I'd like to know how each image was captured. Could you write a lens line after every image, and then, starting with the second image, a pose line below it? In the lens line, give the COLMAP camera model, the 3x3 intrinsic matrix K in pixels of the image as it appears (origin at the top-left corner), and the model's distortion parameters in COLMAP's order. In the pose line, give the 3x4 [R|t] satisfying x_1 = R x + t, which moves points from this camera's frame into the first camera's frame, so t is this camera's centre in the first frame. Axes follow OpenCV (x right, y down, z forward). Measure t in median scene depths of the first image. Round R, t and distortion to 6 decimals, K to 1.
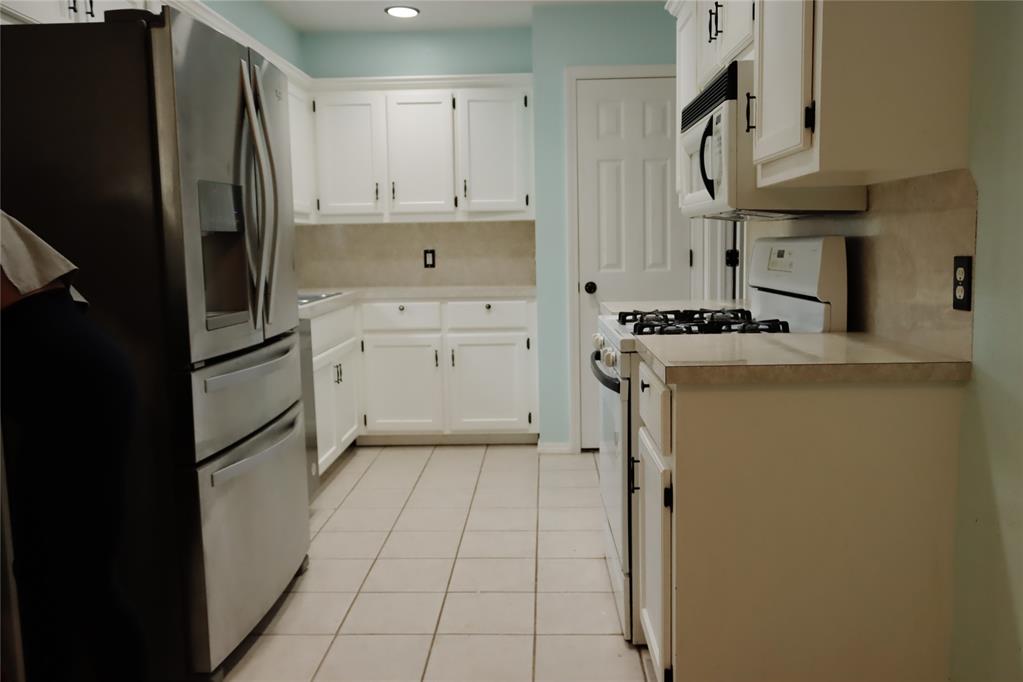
lens RADIAL K [[836.8, 0, 510.5], [0, 836.8, 338.1], [0, 0, 1]] dist [-0.006284, 0.014569]
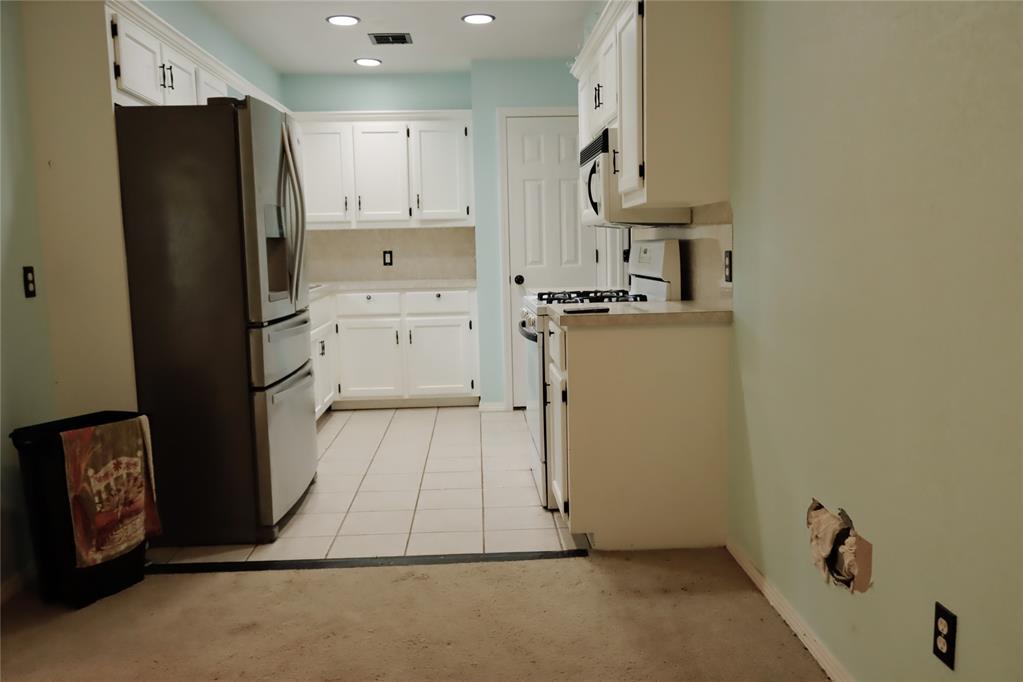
lens RADIAL K [[836.8, 0, 507.2], [0, 836.8, 339.5], [0, 0, 1]] dist [-0.006284, 0.014569]
pose [[0.997007, -0.012420, 0.076310, -0.032977], [0.012525, 0.999921, -0.000890, 0.049658], [-0.076293, 0.001843, 0.997084, -0.422563]]
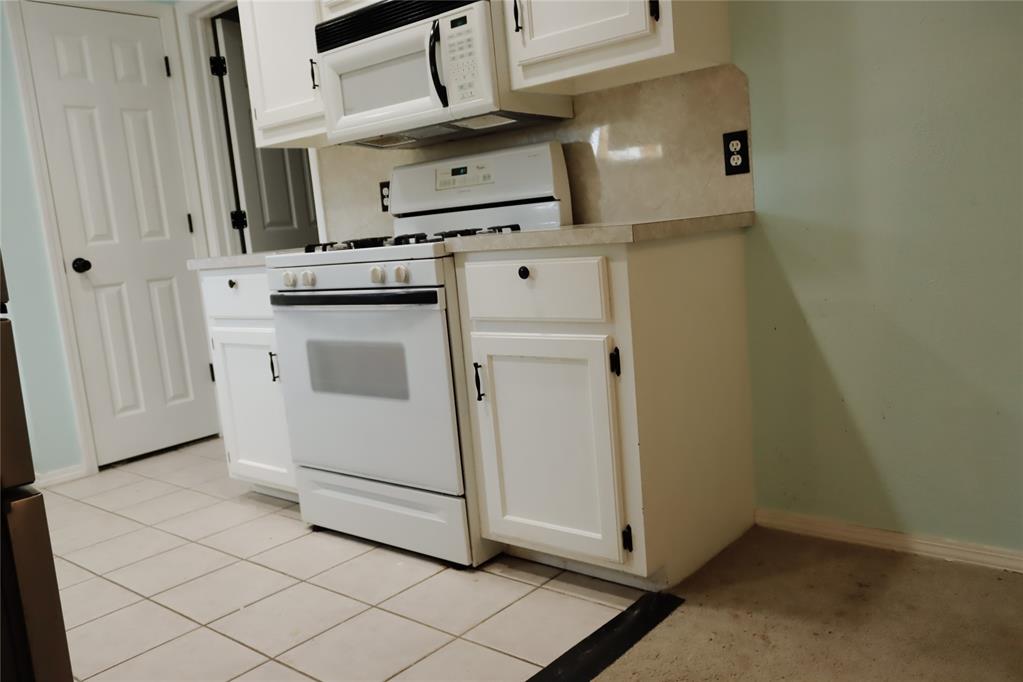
lens RADIAL K [[836.8, 0, 511.7], [0, 836.8, 343.1], [0, 0, 1]] dist [-0.006284, 0.014569]
pose [[0.623018, -0.151770, 0.767343, -0.431473], [0.166401, 0.984257, 0.059569, 0.053987], [-0.764303, 0.090574, 0.638464, 0.279304]]
